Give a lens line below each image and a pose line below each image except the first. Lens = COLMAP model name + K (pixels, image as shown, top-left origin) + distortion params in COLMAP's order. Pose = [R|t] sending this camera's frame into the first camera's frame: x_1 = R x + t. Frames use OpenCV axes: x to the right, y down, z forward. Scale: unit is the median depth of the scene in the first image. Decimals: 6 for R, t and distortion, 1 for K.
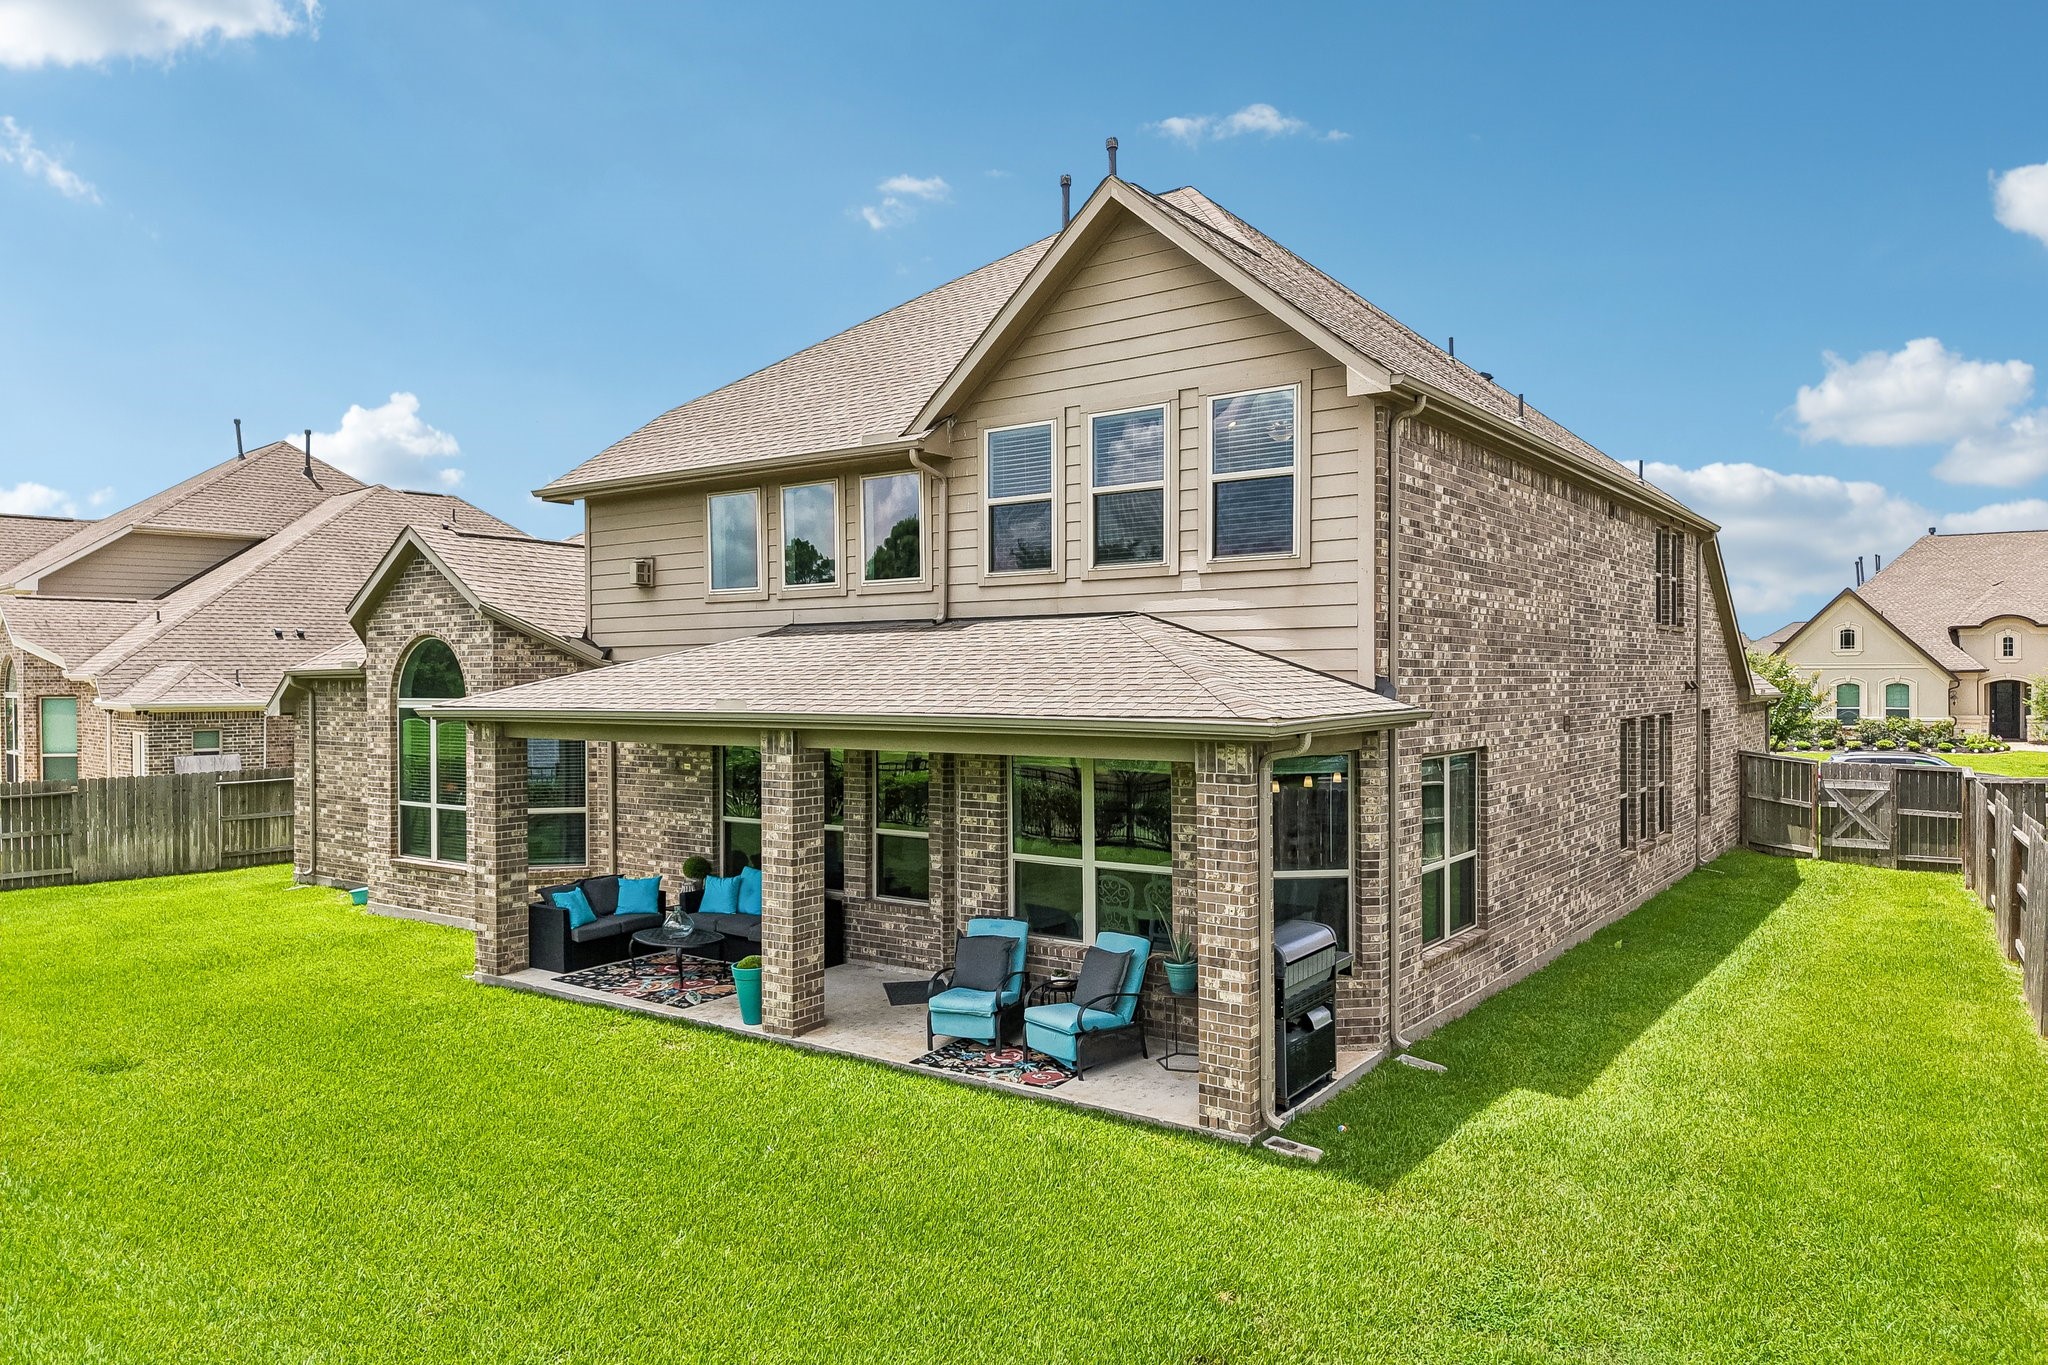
lens RADIAL K [[1350.2, 0, 1032.8], [0, 1350.2, 665.7], [0, 0, 1]] dist [0.011424, -0.016602]
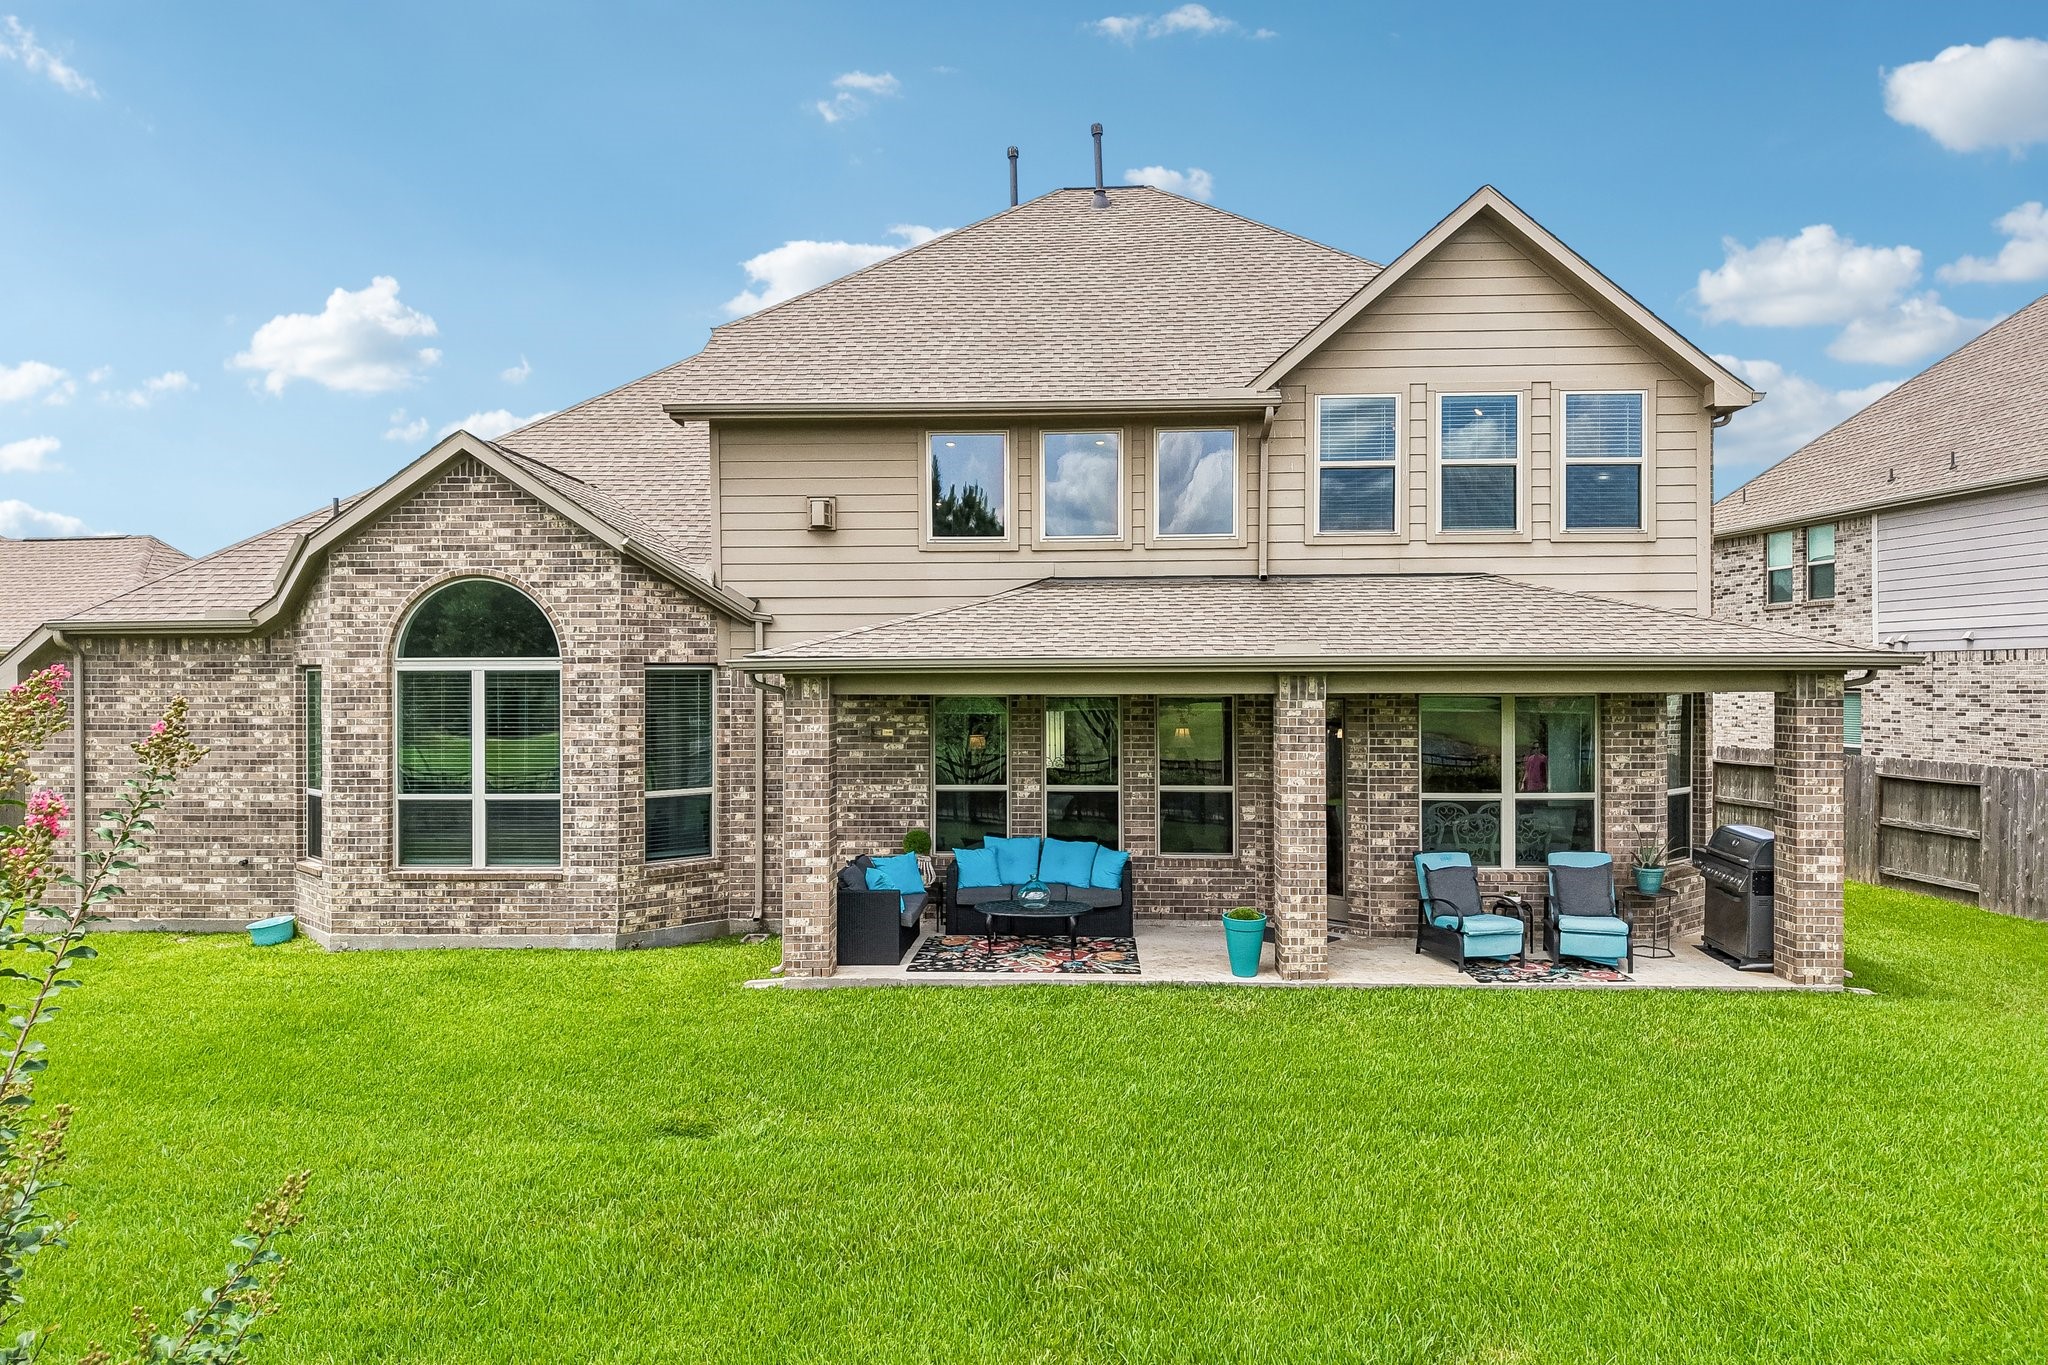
lens RADIAL K [[1350.2, 0, 1023.4], [0, 1350.2, 697.4], [0, 0, 1]] dist [0.011424, -0.016602]
pose [[0.842732, -0.005651, 0.538304, -0.790471], [-0.005203, 0.999813, 0.018641, 0.040703], [-0.538308, -0.018510, 0.842545, 0.240123]]
